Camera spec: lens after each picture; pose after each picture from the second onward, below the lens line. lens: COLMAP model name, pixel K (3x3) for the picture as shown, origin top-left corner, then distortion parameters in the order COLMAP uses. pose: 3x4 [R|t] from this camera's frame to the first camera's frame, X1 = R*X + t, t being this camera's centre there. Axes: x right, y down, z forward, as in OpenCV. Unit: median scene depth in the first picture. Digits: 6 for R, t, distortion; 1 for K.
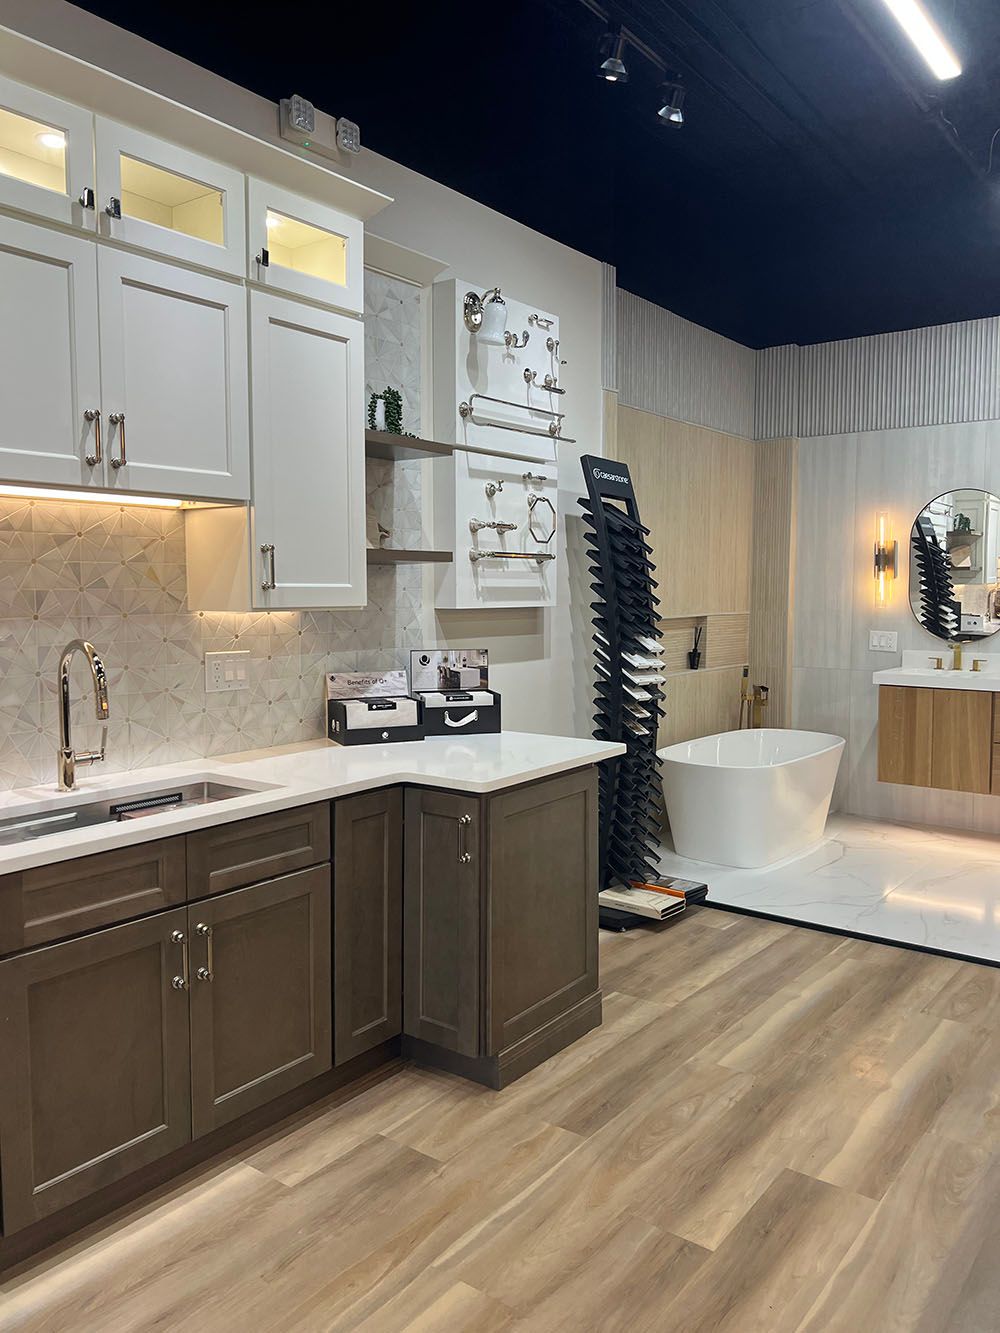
lens RADIAL K [[1002.2, 0, 498.5], [0, 1002.2, 674.9], [0, 0, 1]] dist [-0.003124, -0.007923]
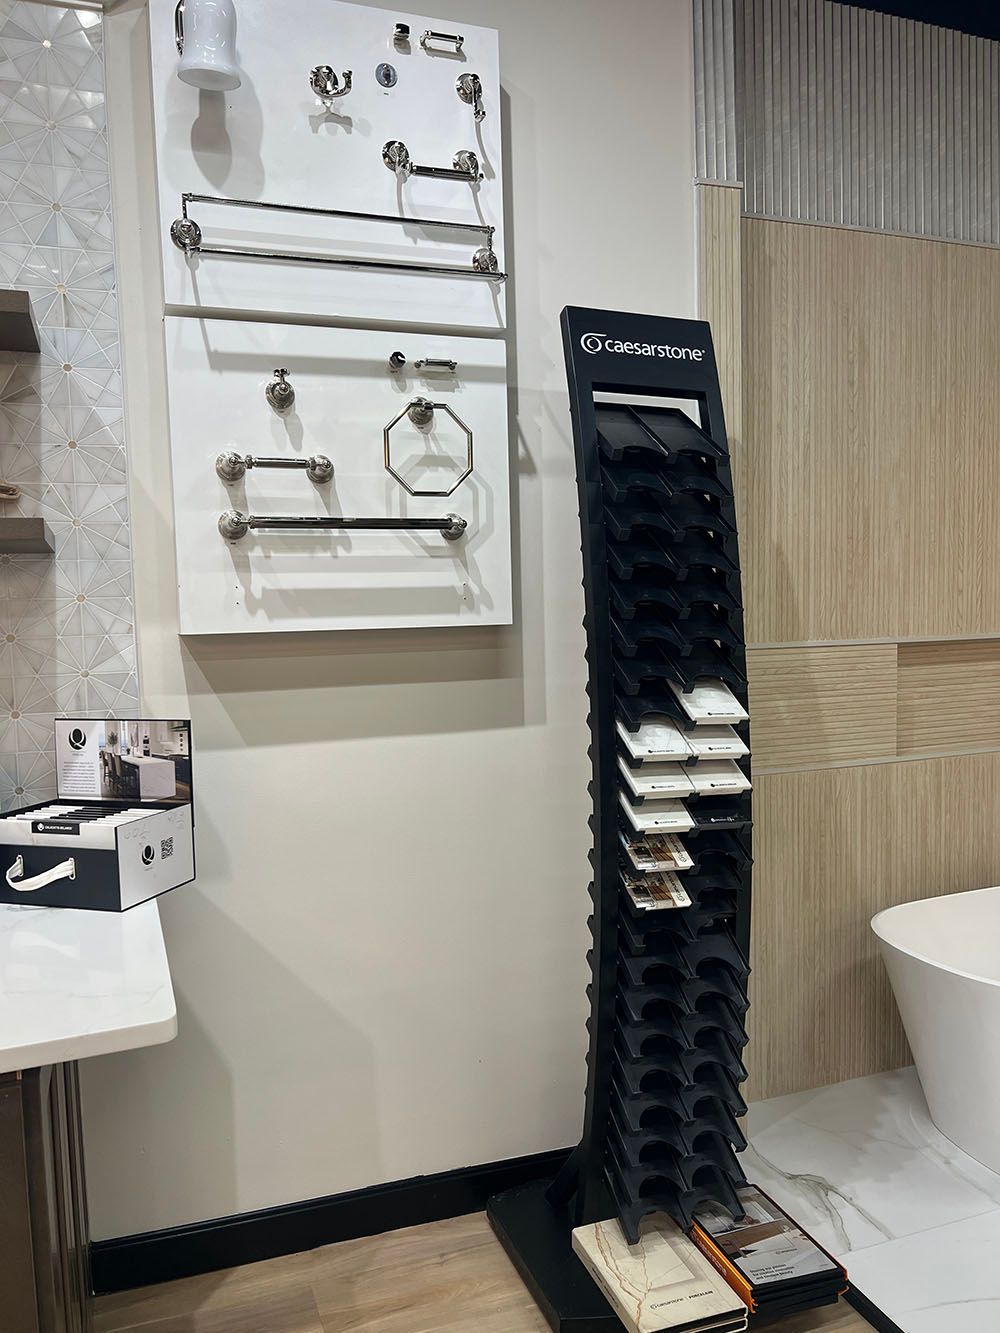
lens RADIAL K [[1002.2, 0, 498.5], [0, 1002.2, 674.9], [0, 0, 1]] dist [-0.003124, -0.007923]
pose [[0.848348, 0.017408, -0.529153, 0.339710], [-0.019914, 0.999801, 0.000966, -0.046989], [0.529065, 0.009718, 0.848526, 0.622362]]
